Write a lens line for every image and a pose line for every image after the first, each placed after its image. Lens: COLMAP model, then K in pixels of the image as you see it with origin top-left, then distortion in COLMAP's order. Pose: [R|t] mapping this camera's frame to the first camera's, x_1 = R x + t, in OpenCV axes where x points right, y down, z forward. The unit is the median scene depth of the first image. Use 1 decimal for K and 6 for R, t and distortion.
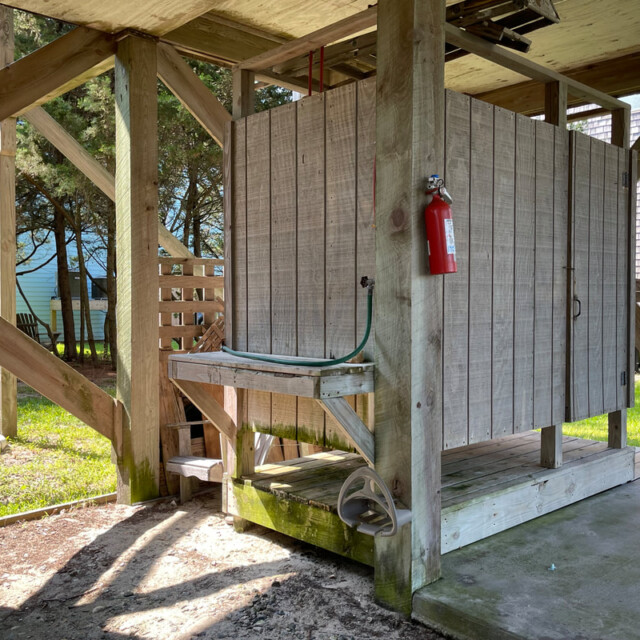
lens RADIAL K [[702.8, 0, 319.7], [0, 702.8, 318.4], [0, 0, 1]] dist [0.027322, 0.000000]
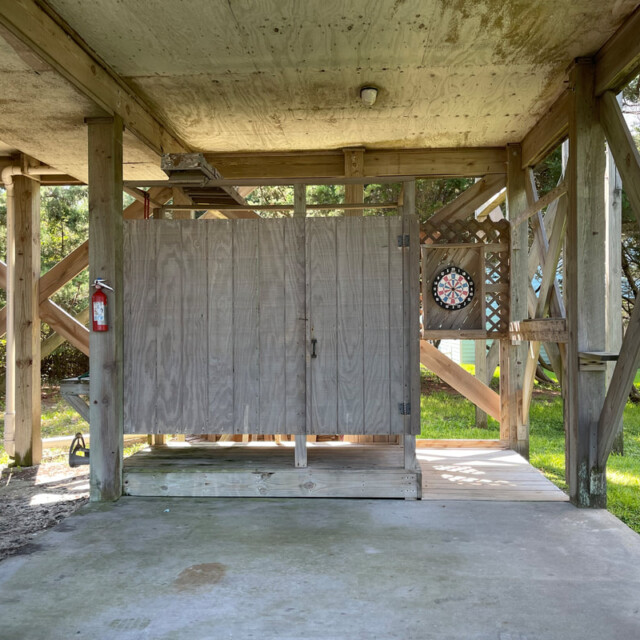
lens RADIAL K [[702.8, 0, 319.9], [0, 702.8, 322.3], [0, 0, 1]] dist [0.027322, 0.000000]
pose [[0.689500, -0.009706, -0.724221, 1.677287], [-0.008894, 0.999721, -0.021866, -0.045676], [0.724231, 0.021518, 0.689221, 0.126464]]
